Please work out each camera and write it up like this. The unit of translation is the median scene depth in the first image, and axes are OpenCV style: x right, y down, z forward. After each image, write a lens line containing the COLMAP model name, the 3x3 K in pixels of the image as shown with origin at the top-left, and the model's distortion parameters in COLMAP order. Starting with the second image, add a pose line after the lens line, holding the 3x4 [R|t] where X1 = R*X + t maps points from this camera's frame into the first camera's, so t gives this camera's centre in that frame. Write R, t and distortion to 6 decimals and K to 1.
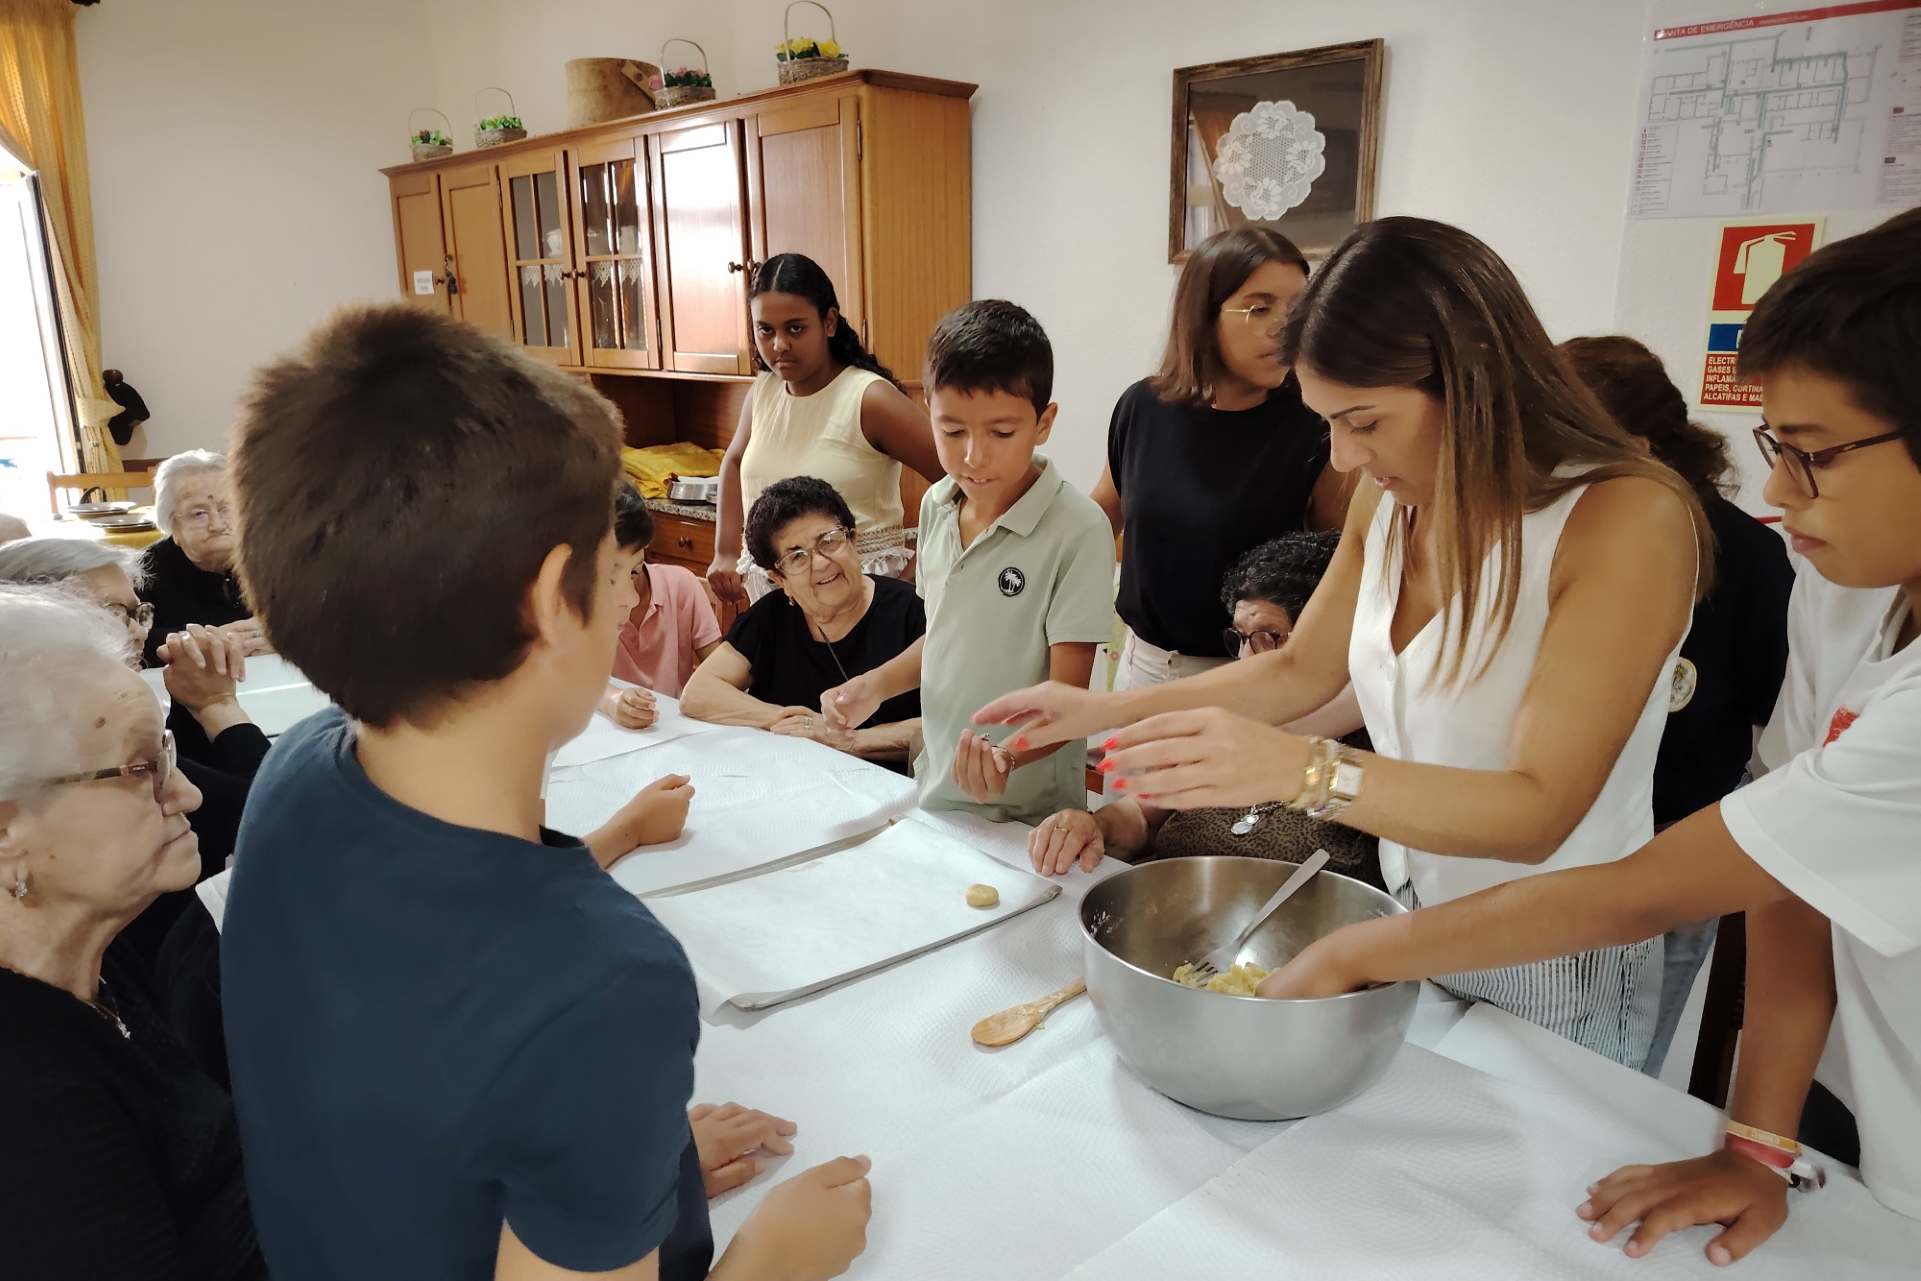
lens RADIAL K [[1378.6, 0, 959.6], [0, 1378.6, 642.5], [0, 0, 1]] dist [0.000624, -0.006905]
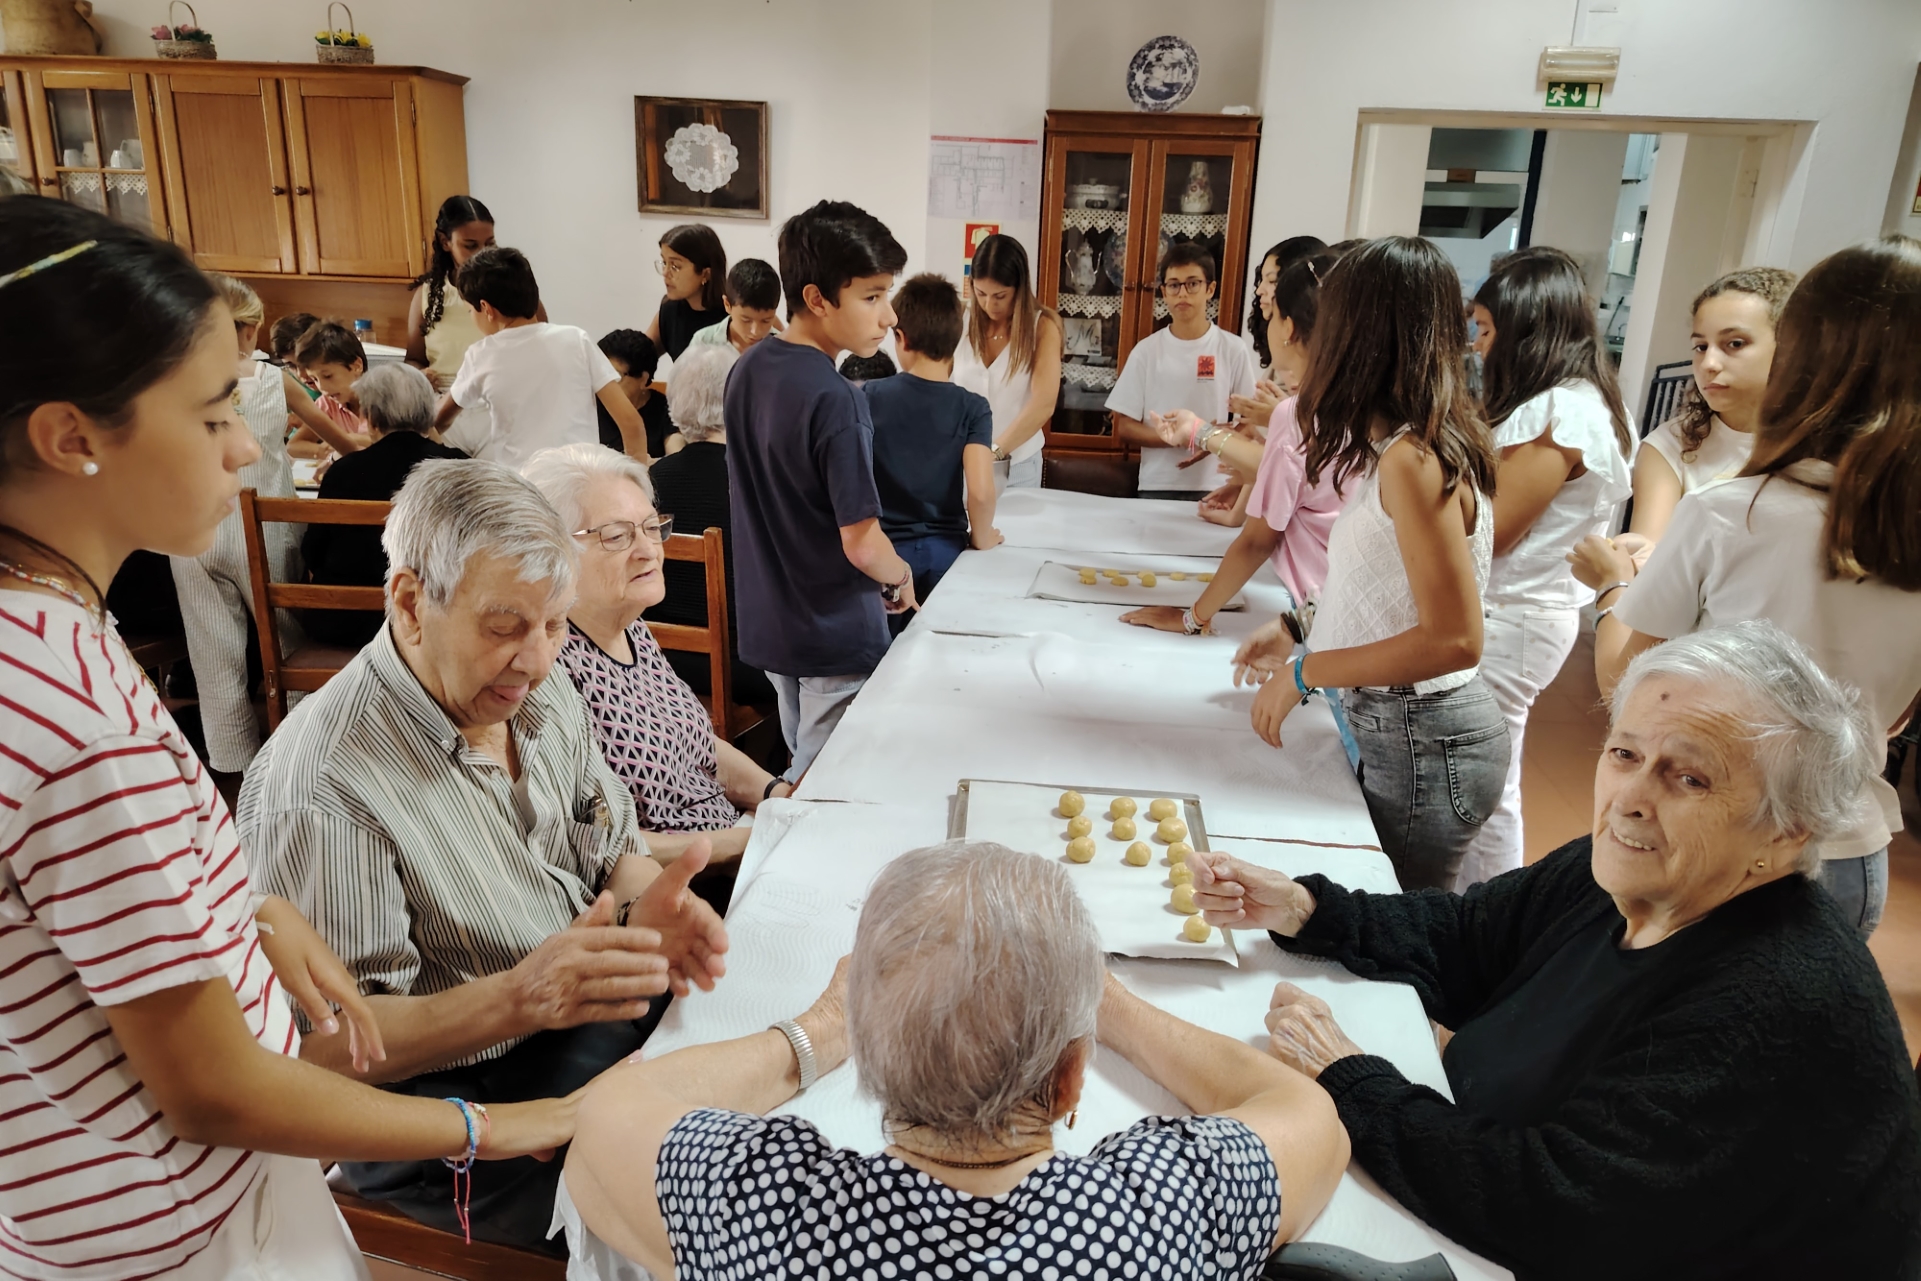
lens RADIAL K [[1378.6, 0, 962.7], [0, 1378.6, 644.3], [0, 0, 1]] dist [0.000624, -0.006905]
pose [[0.744700, -0.161047, 0.647677, -0.785342], [0.111999, 0.986843, 0.116605, 0.102878], [-0.657934, -0.014297, 0.752940, -0.578429]]
